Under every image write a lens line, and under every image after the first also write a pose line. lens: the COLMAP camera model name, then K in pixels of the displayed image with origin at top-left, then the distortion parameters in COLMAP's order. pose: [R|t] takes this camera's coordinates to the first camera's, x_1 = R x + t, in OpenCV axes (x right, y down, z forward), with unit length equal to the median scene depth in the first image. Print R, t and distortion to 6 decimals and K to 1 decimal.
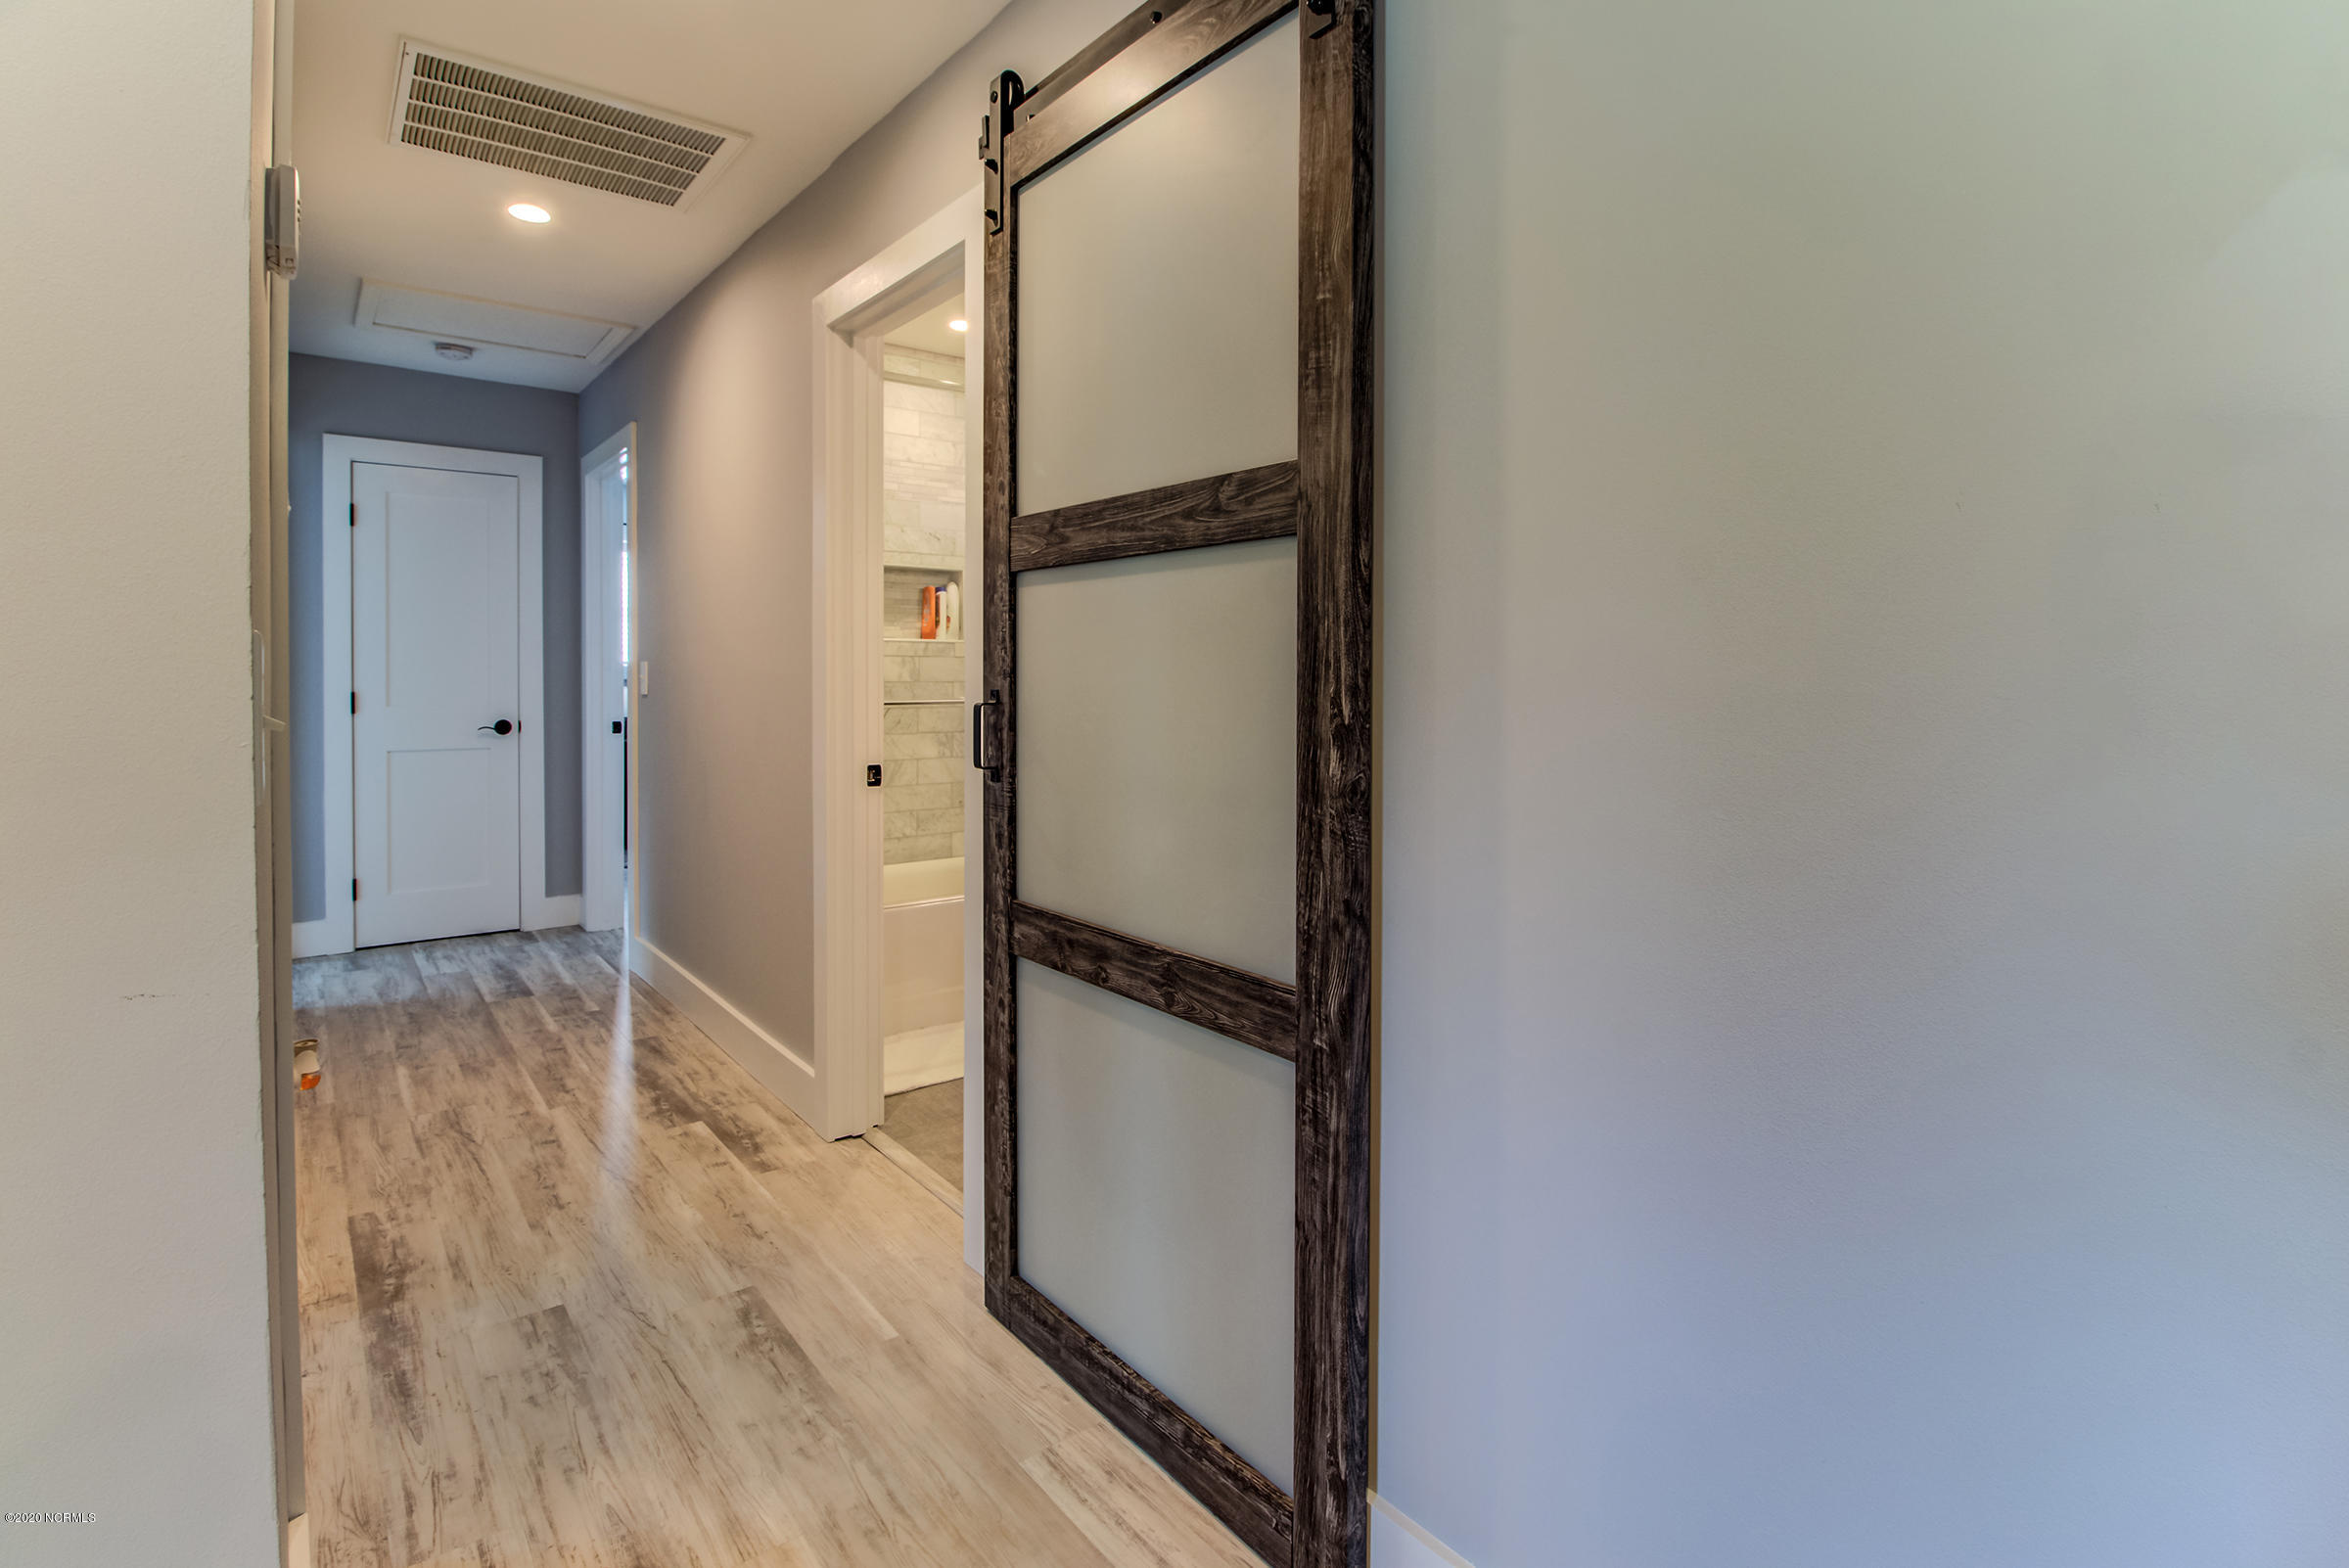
lens RADIAL K [[1127.8, 0, 1193.7], [0, 1127.8, 690.2], [0, 0, 1]] dist [-0.010543, -0.006625]
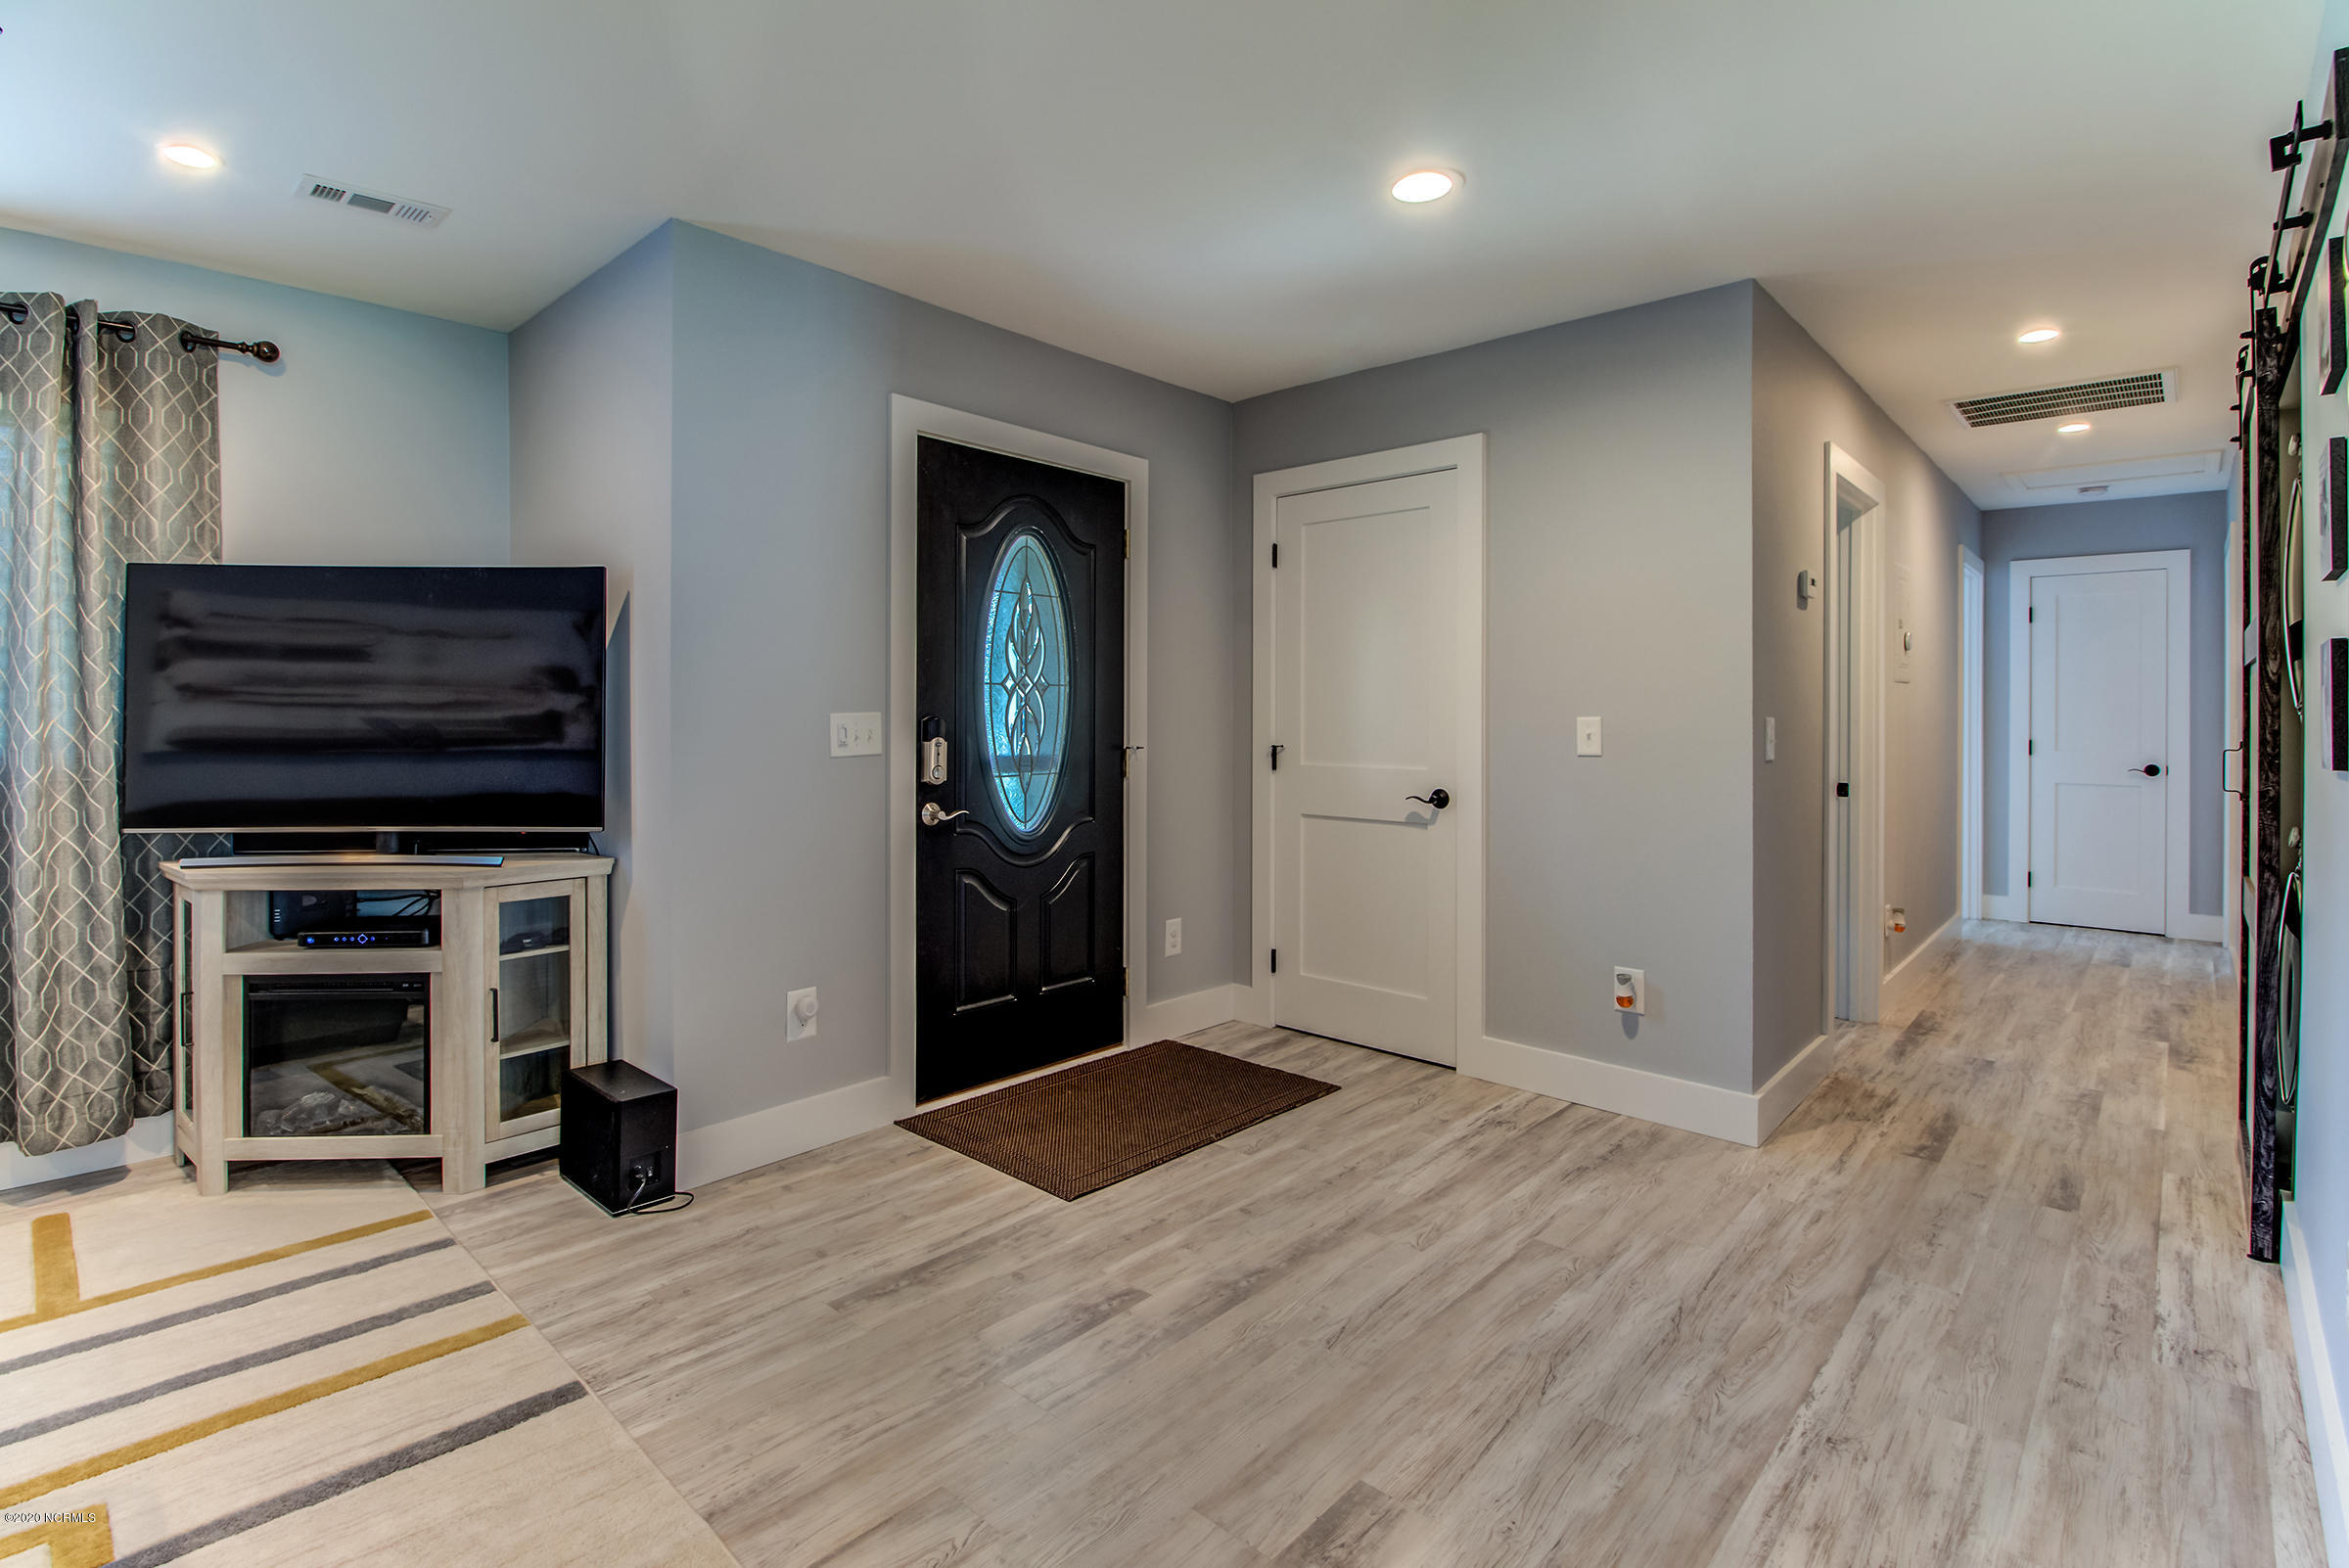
lens RADIAL K [[1127.8, 0, 1138.0], [0, 1127.8, 717.7], [0, 0, 1]] dist [-0.010543, -0.006625]
pose [[0.140430, 0.000141, -0.990091, 0.442724], [-0.019596, 0.999804, -0.002637, -0.000175], [0.989897, 0.019773, 0.140405, -0.287088]]
